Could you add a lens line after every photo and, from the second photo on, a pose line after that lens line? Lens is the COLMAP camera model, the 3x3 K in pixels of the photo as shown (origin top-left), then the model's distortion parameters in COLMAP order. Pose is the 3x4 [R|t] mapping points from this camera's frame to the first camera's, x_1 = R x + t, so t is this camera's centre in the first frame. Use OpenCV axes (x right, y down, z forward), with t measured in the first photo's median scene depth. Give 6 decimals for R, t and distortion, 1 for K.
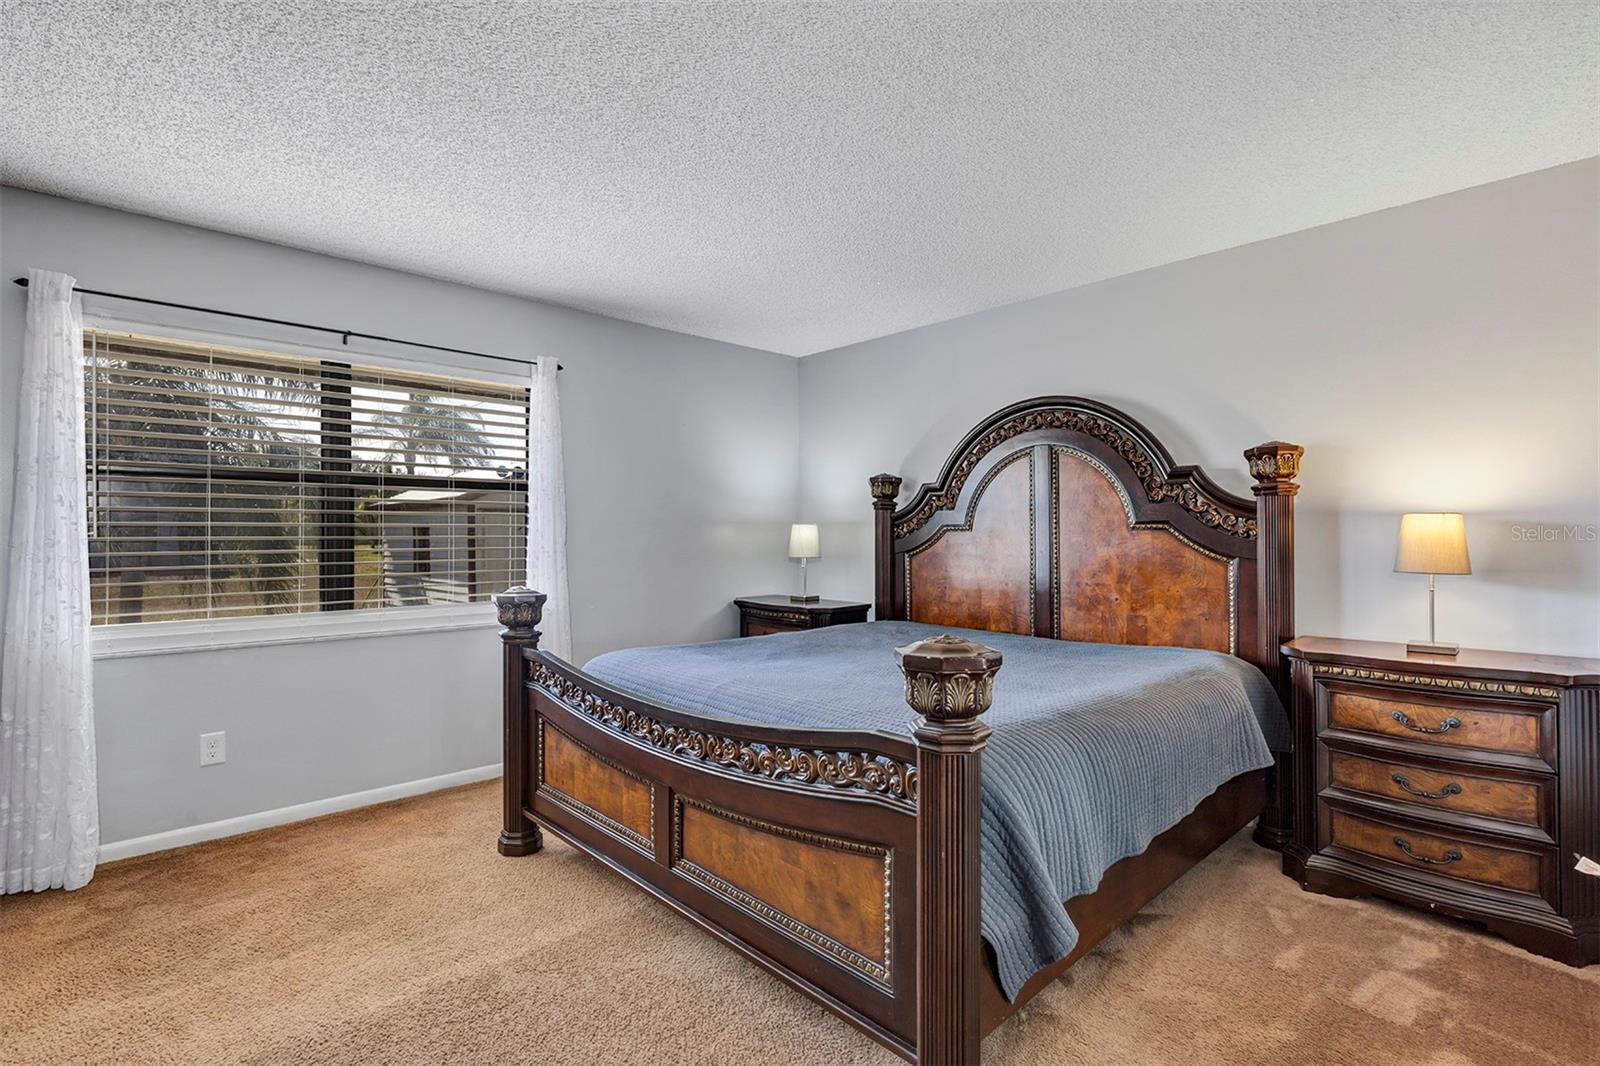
lens RADIAL K [[770.7, 0, 797.5], [0, 770.7, 533.1], [0, 0, 1]] dist [0.001296, 0.000120]
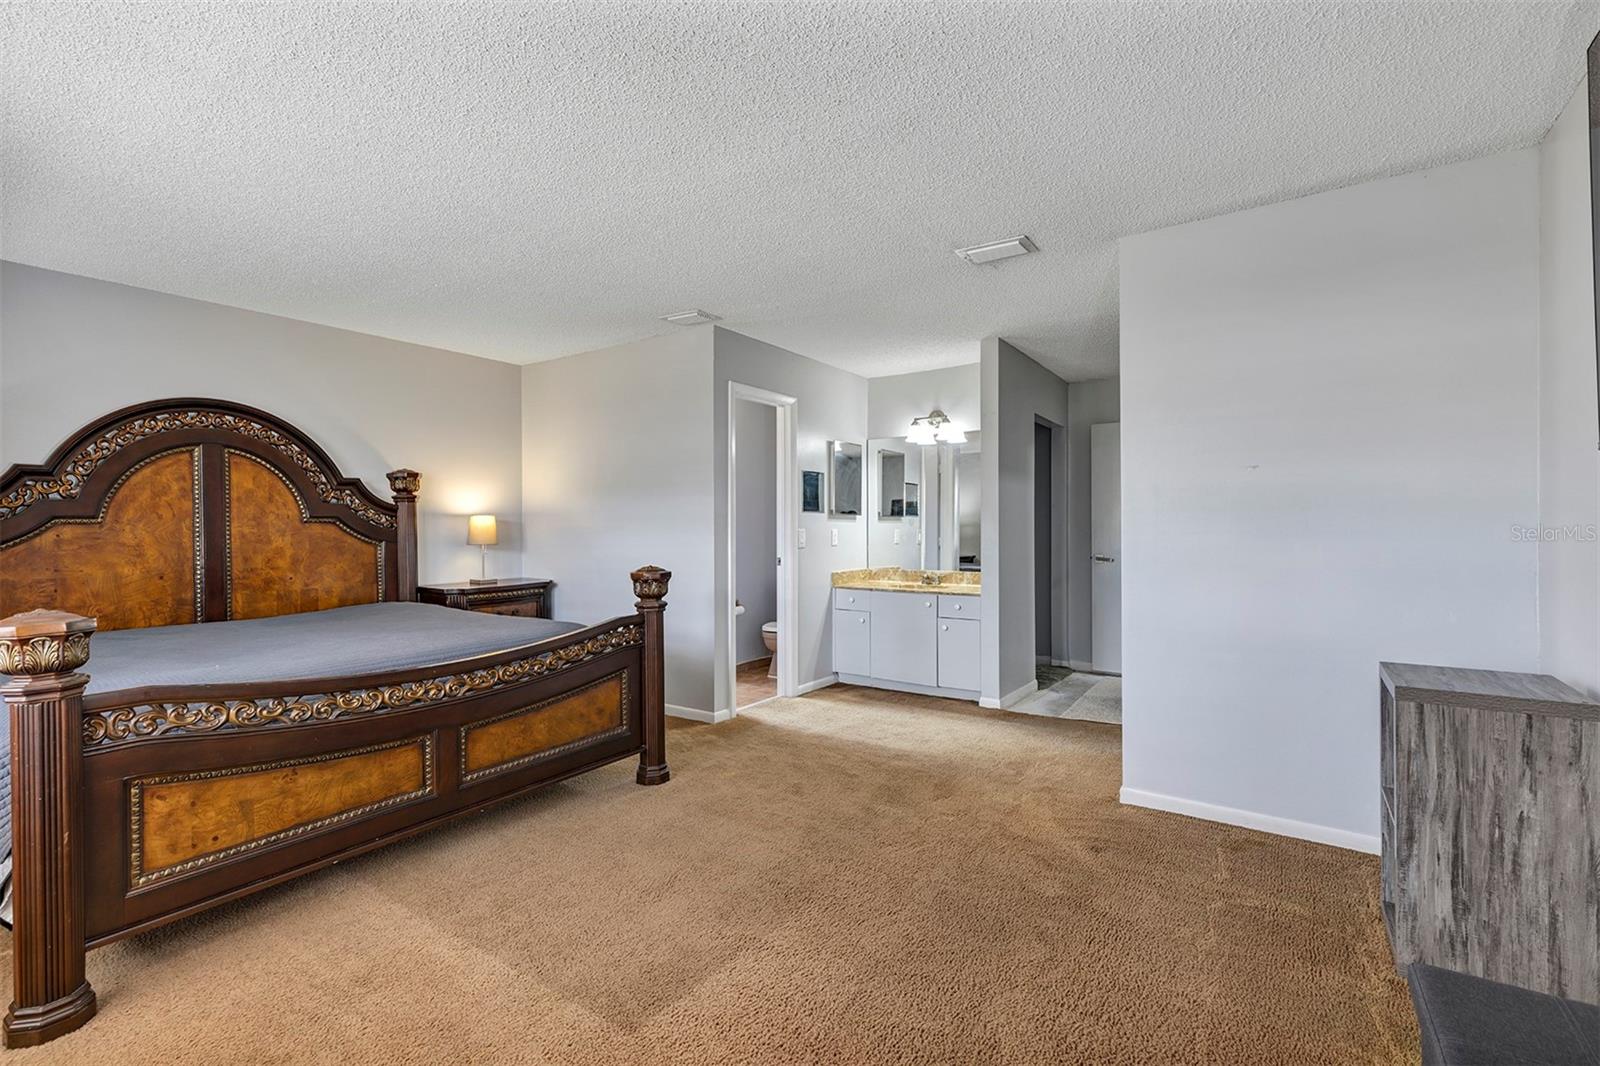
lens RADIAL K [[727.9, 0, 797.7], [0, 727.9, 530.5], [0, 0, 1]] dist [0.009764, 0.000230]
pose [[-0.221289, -0.002329, 0.975205, -1.004224], [0.008325, 0.999956, 0.004277, 0.010943], [-0.975173, 0.009065, -0.221260, 0.501606]]
